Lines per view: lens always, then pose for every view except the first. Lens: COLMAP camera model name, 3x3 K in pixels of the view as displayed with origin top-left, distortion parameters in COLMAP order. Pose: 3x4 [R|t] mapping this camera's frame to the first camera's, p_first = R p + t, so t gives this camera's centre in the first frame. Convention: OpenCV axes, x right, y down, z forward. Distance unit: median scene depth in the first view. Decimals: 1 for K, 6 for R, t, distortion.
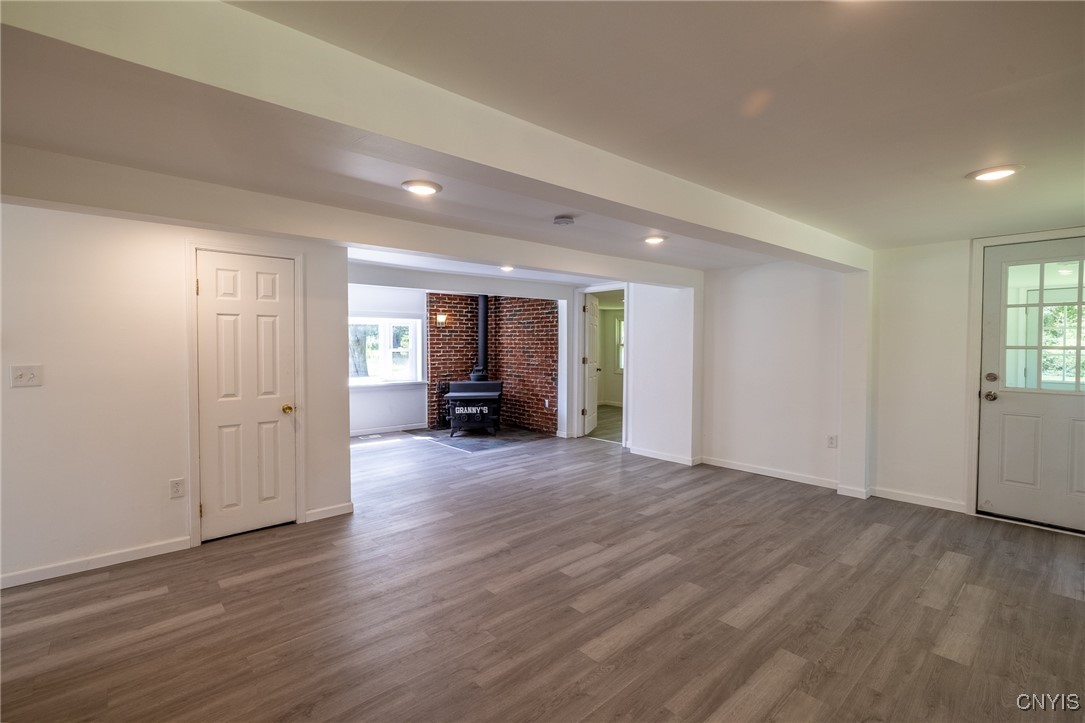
lens RADIAL K [[494.8, 0, 535.7], [0, 494.8, 353.4], [0, 0, 1]] dist [-0.009445, 0.003880]
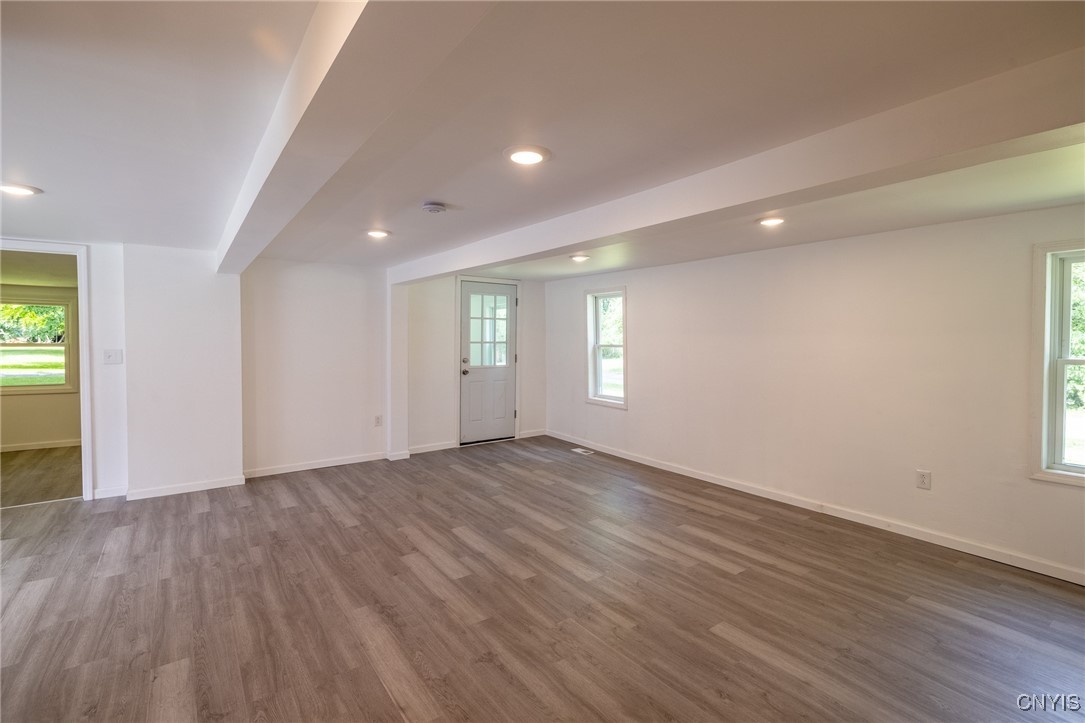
lens RADIAL K [[494.8, 0, 541.6], [0, 494.8, 353.7], [0, 0, 1]] dist [-0.009445, 0.003880]
pose [[0.090801, -0.030587, 0.995399, -0.774564], [0.021680, 0.999352, 0.028730, -0.018491], [-0.995633, 0.018971, 0.091405, 0.651527]]
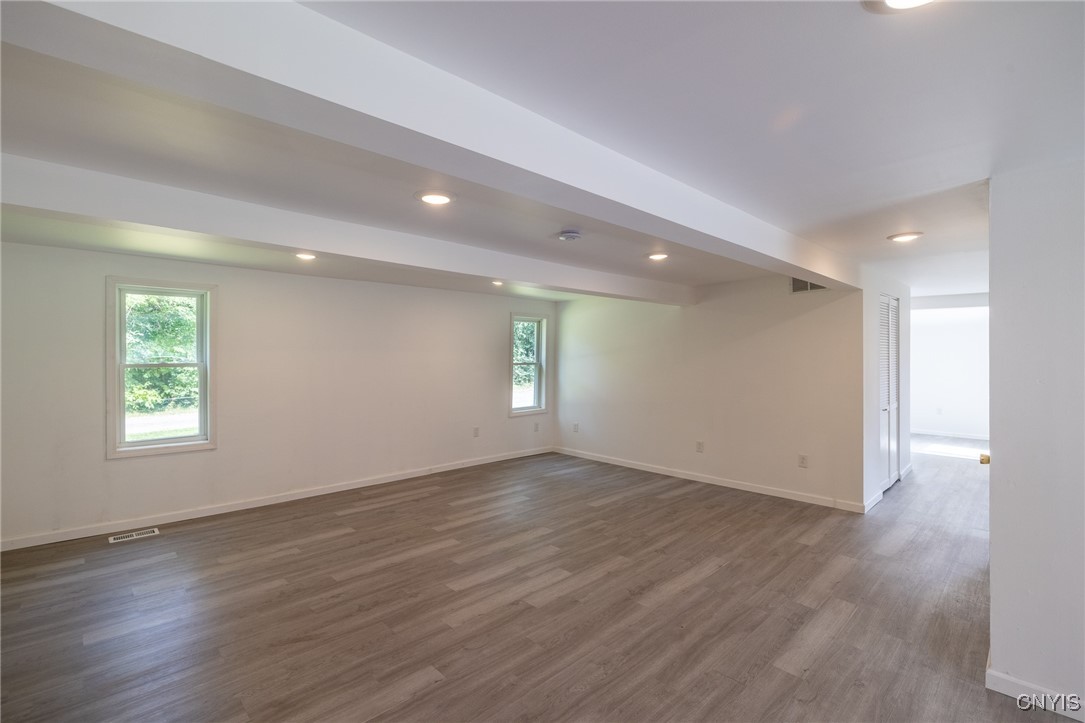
lens RADIAL K [[494.8, 0, 536.7], [0, 494.8, 352.3], [0, 0, 1]] dist [-0.009445, 0.003880]
pose [[-0.998922, -0.001669, -0.046400, 0.153194], [-0.002746, 0.999728, 0.023165, -0.051792], [0.046348, 0.023267, -0.998654, 1.807259]]
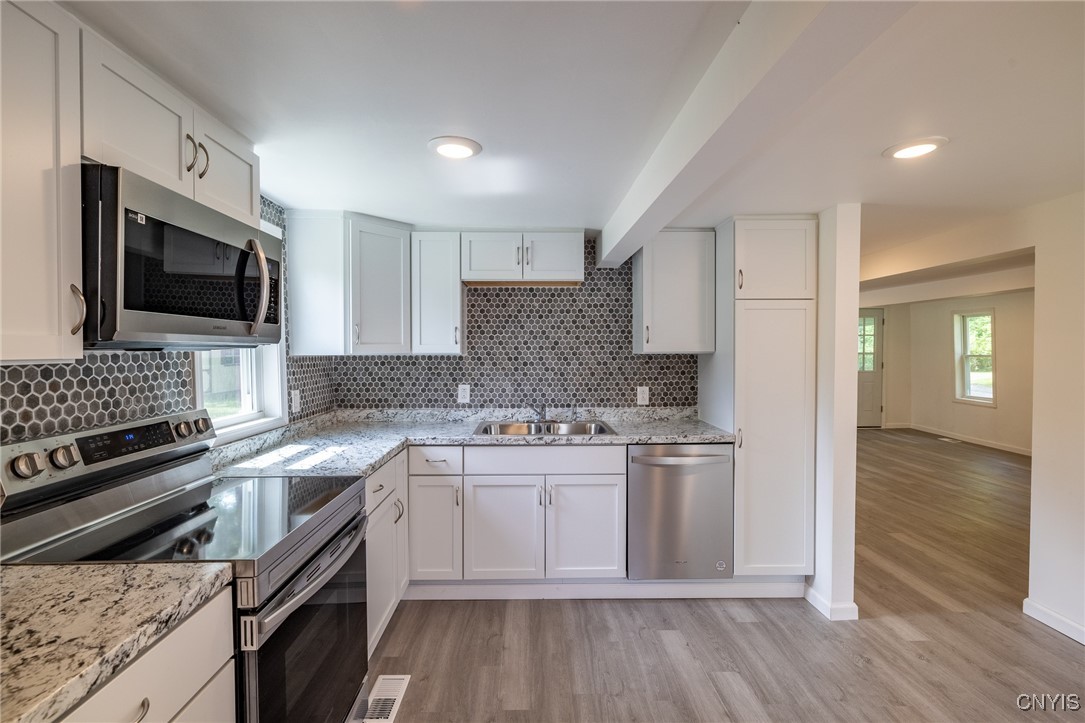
lens RADIAL K [[494.8, 0, 539.0], [0, 494.8, 355.9], [0, 0, 1]] dist [-0.009445, 0.003880]
pose [[0.646317, -0.016306, 0.762894, -1.877846], [0.025216, 0.999682, 0.000004, -0.038551], [-0.762652, 0.019234, 0.646523, 0.642539]]
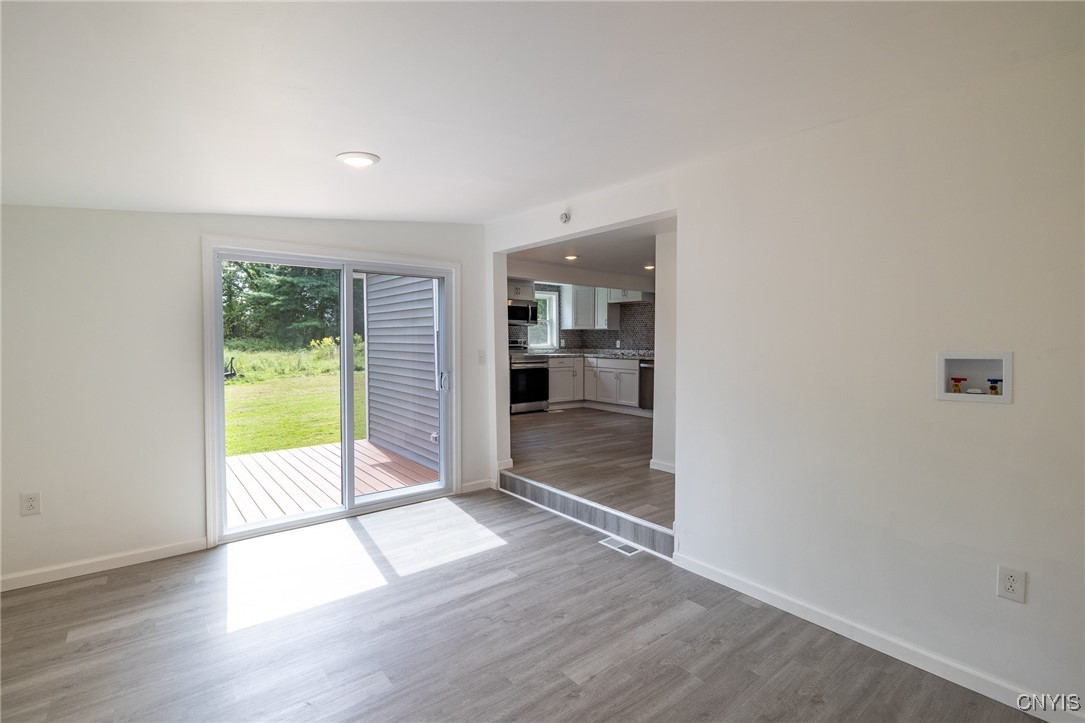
lens RADIAL K [[494.8, 0, 540.6], [0, 494.8, 355.6], [0, 0, 1]] dist [-0.009445, 0.003880]
pose [[0.999469, 0.001905, -0.032524, -1.543350], [-0.001621, 0.999960, 0.008749, 0.074339], [0.032539, -0.008691, 0.999433, -1.292916]]
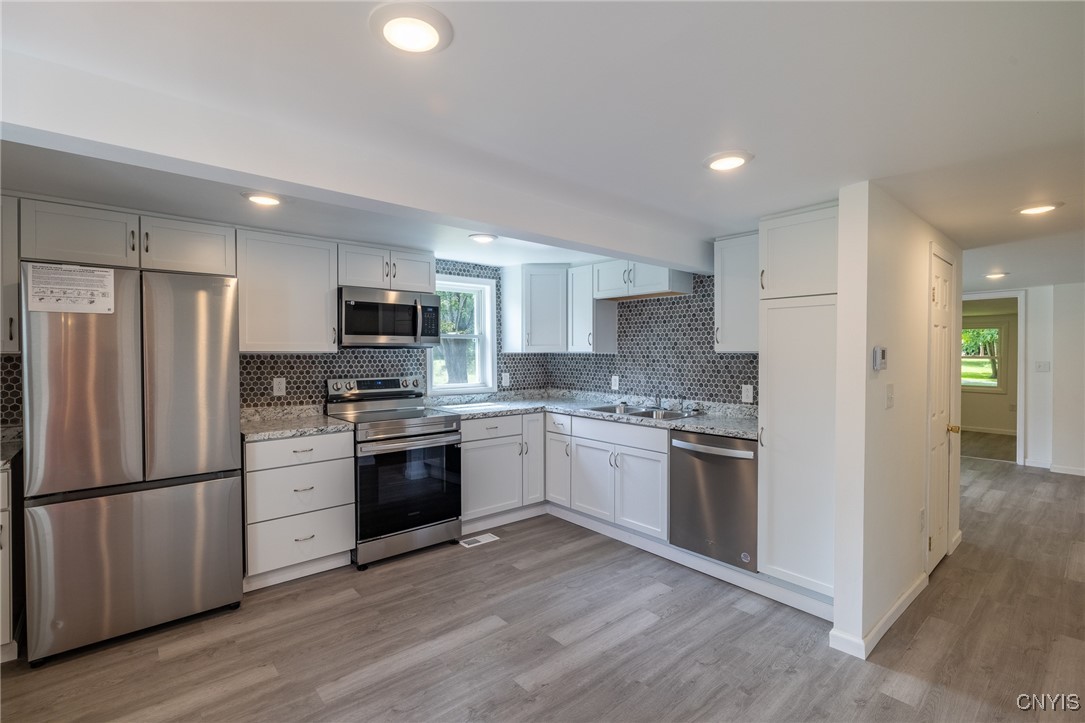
lens RADIAL K [[494.8, 0, 539.9], [0, 494.8, 357.7], [0, 0, 1]] dist [-0.009445, 0.003880]
pose [[0.999926, -0.004603, -0.011259, -1.396113], [0.004460, 0.999909, -0.012732, -0.016816], [0.011317, 0.012680, 0.999856, 0.079489]]
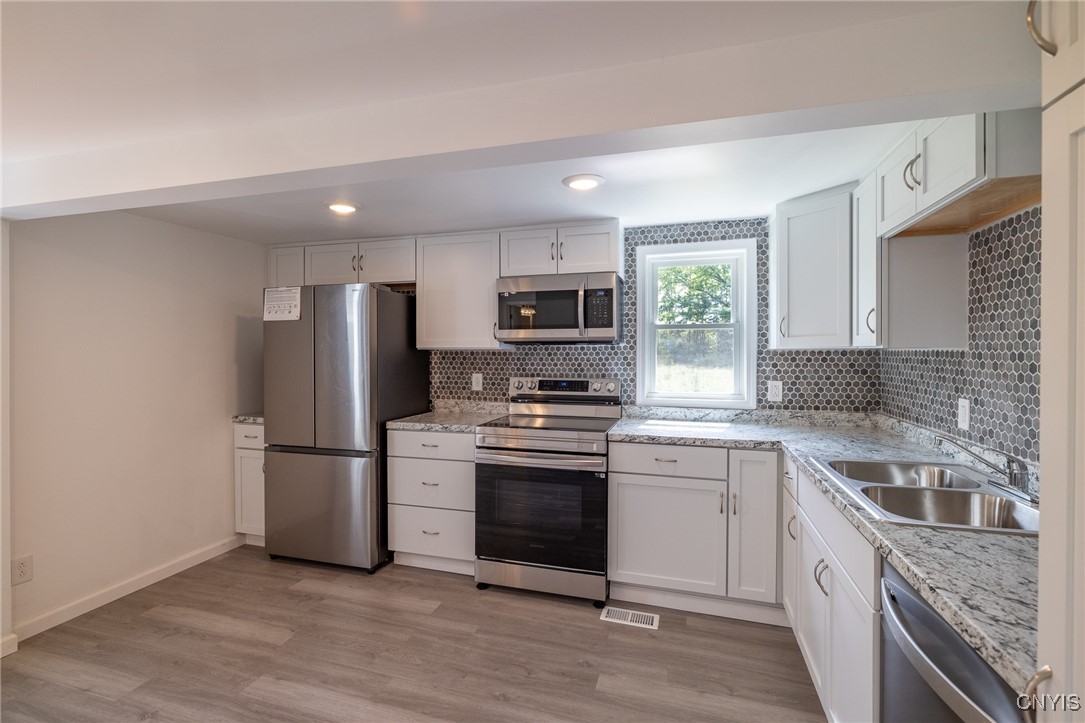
lens RADIAL K [[494.8, 0, 538.4], [0, 494.8, 355.7], [0, 0, 1]] dist [-0.009445, 0.003880]
pose [[0.523226, 0.002988, -0.852189, -0.968516], [-0.018321, 0.999802, -0.007744, -0.022622], [0.851997, 0.019665, 0.523177, 0.654096]]
